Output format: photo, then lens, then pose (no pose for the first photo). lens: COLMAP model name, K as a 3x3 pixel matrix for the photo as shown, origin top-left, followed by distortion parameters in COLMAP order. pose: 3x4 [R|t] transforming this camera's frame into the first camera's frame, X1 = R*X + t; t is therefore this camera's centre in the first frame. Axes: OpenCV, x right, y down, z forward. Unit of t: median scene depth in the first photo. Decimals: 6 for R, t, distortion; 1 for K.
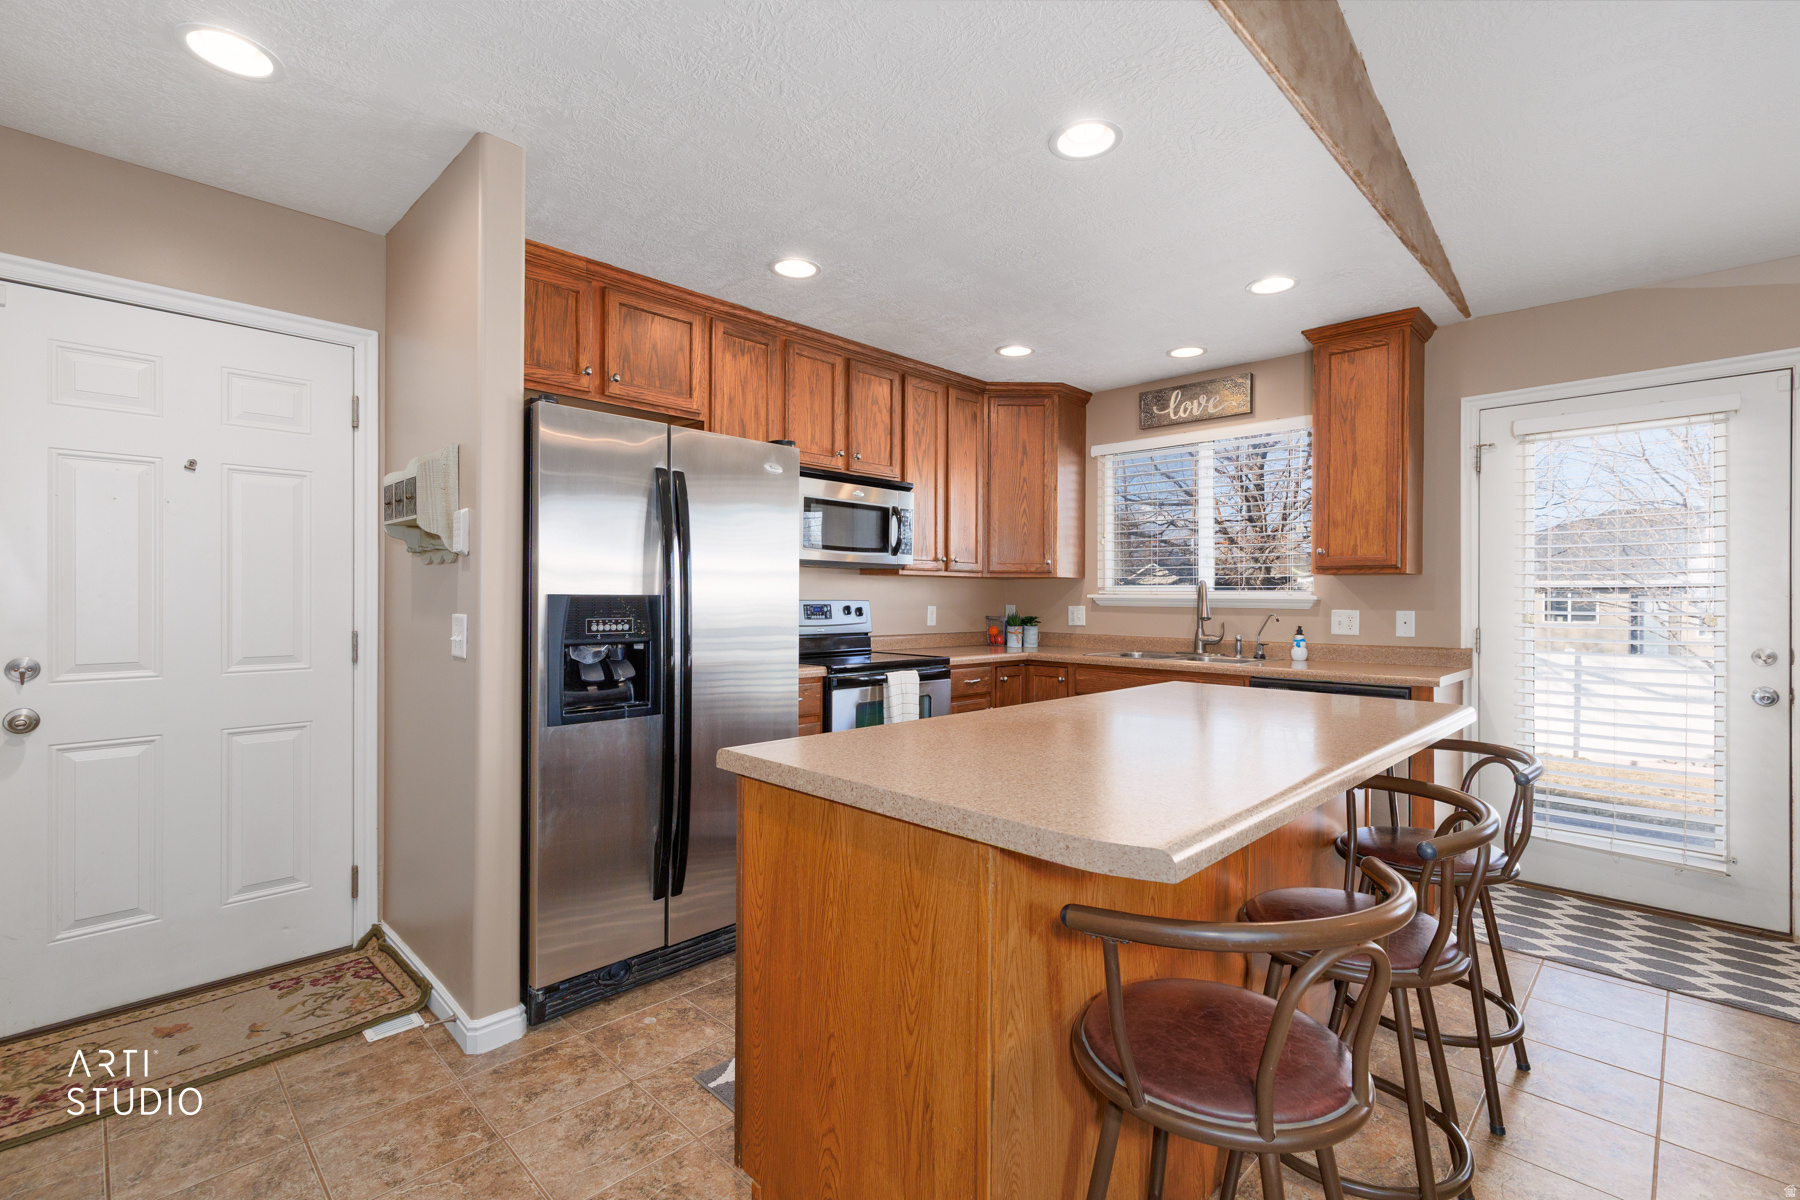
lens RADIAL K [[802.3, 0, 907.8], [0, 802.3, 592.9], [0, 0, 1]] dist [0.007998, 0.000022]
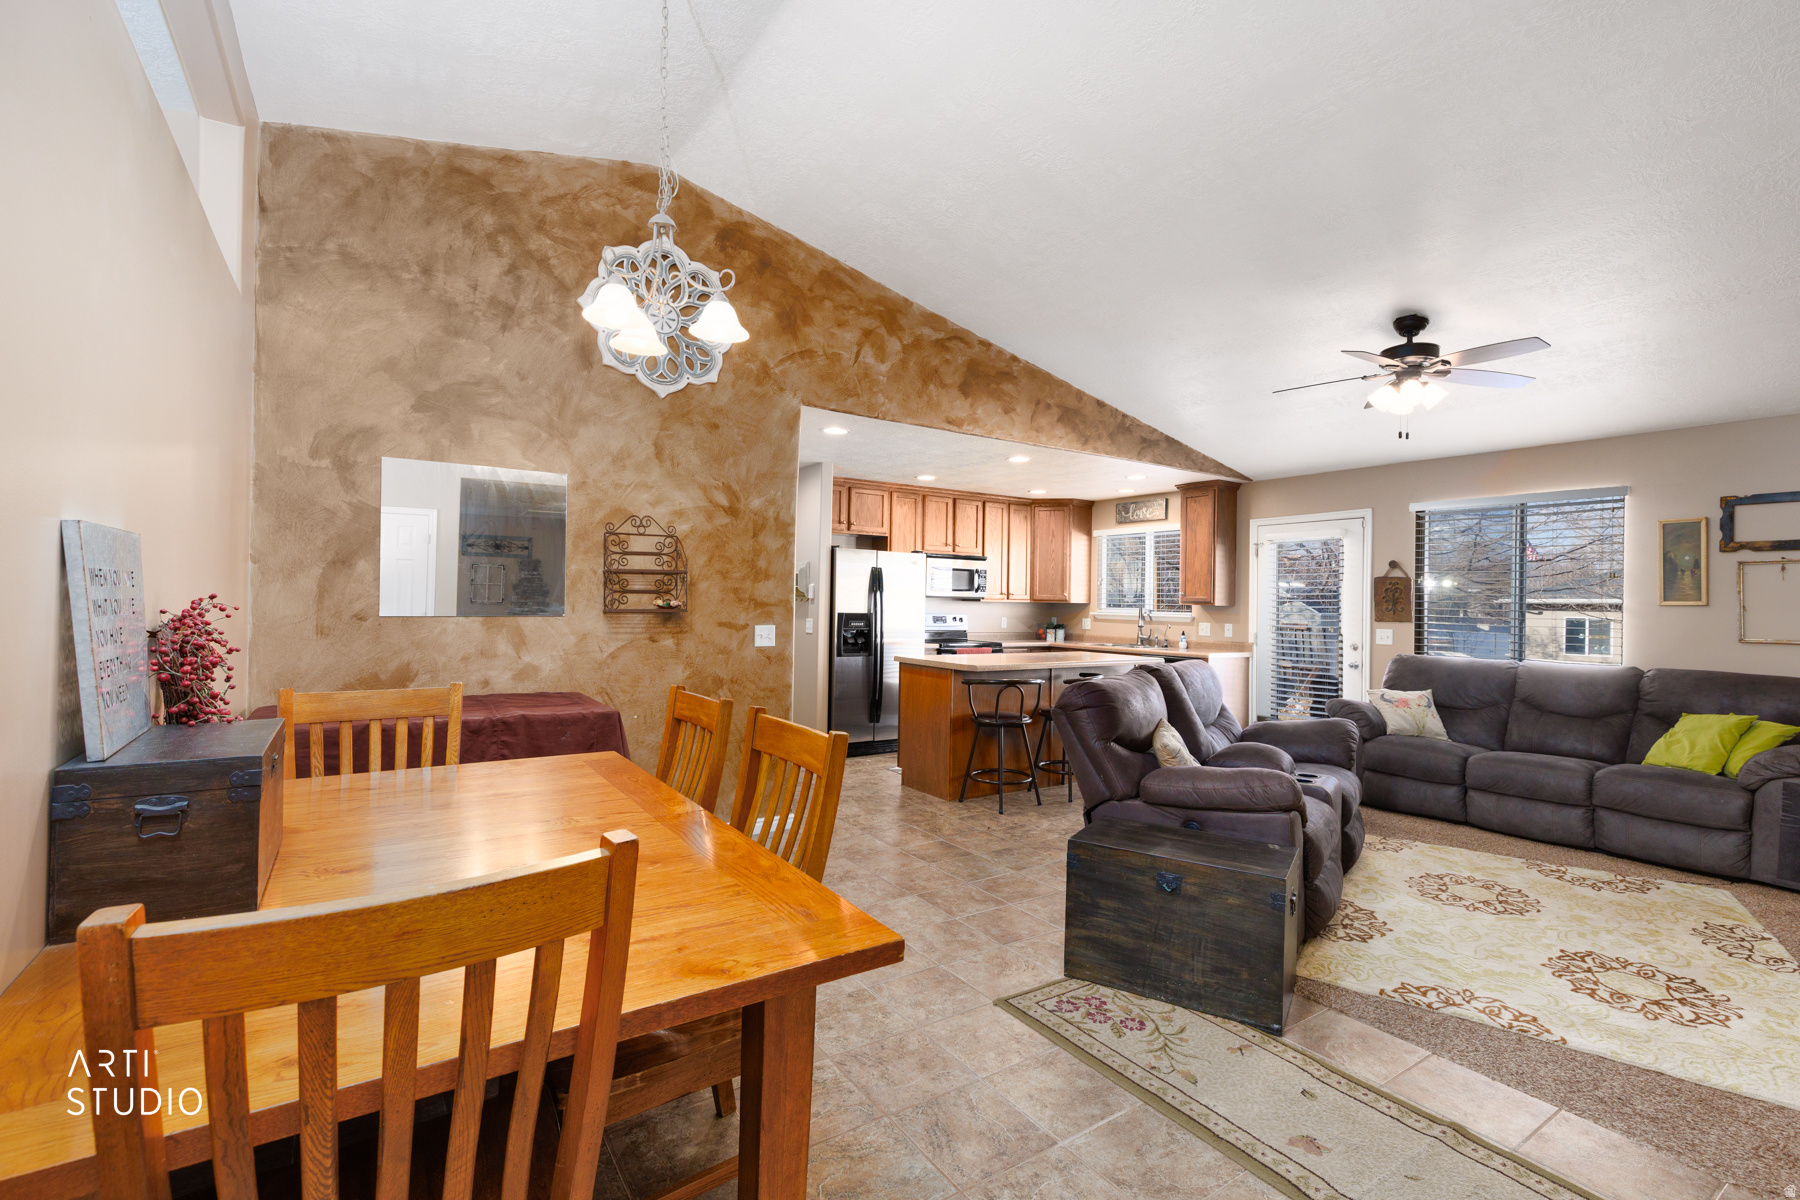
lens RADIAL K [[802.3, 0, 908.0], [0, 802.3, 602.7], [0, 0, 1]] dist [0.007998, 0.000022]
pose [[0.977621, 0.011178, -0.210077, 0.242692], [-0.010585, 0.999936, 0.003947, -0.027720], [0.210108, -0.001635, 0.977677, -1.041749]]
